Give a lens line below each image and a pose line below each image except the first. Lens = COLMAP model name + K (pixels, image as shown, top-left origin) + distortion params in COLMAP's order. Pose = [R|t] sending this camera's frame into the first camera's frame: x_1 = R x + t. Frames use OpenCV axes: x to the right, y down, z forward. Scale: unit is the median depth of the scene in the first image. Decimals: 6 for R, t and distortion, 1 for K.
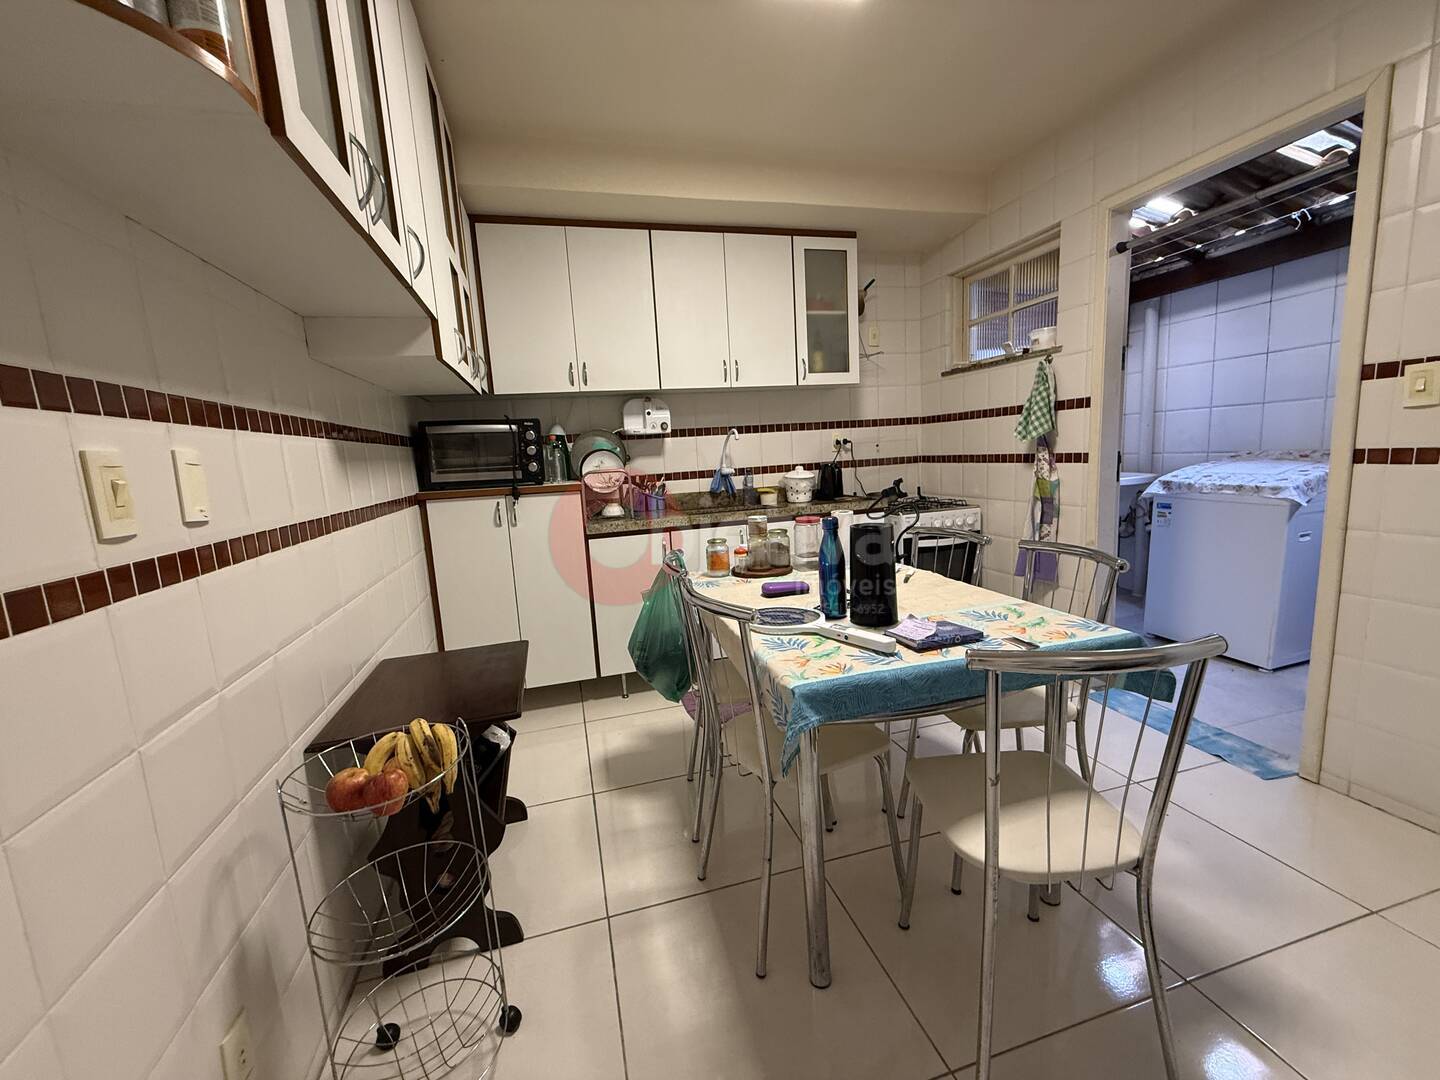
lens RADIAL K [[575.5, 0, 717.0], [0, 575.5, 536.5], [0, 0, 1]] dist [-0.004809, -0.000320]
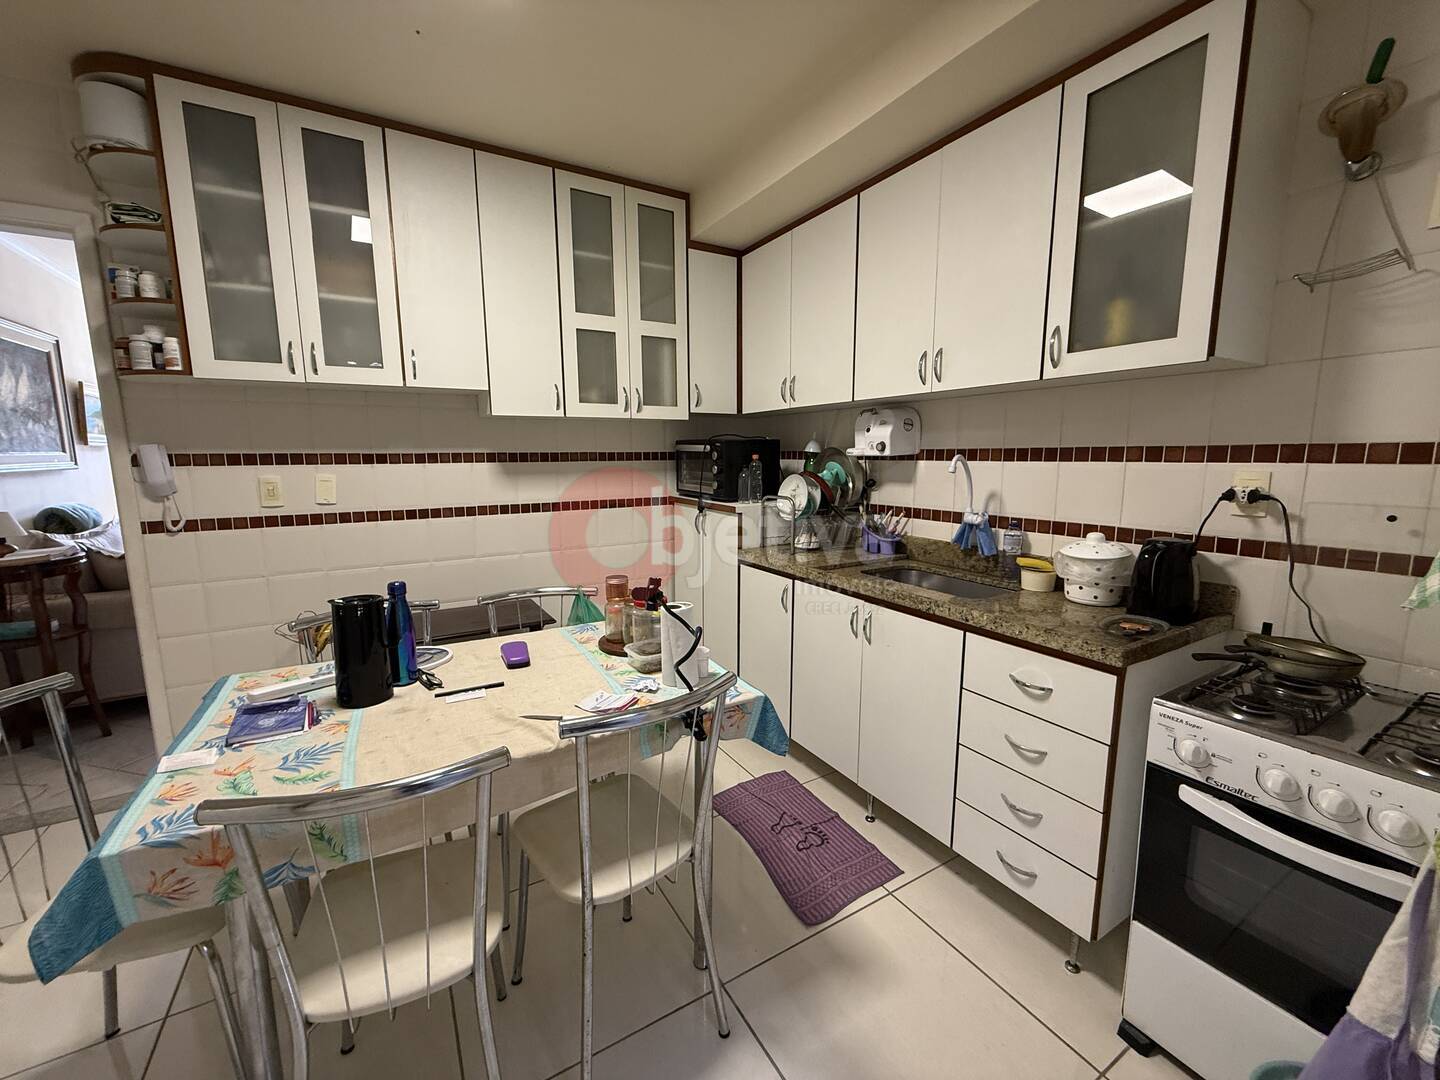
lens RADIAL K [[575.5, 0, 722.8], [0, 575.5, 541.8], [0, 0, 1]] dist [-0.004809, -0.000320]
pose [[0.261650, 0.199987, -0.944216, 0.587434], [-0.150541, 0.974780, 0.164744, -0.160906], [0.953350, 0.099038, 0.285157, 0.588512]]
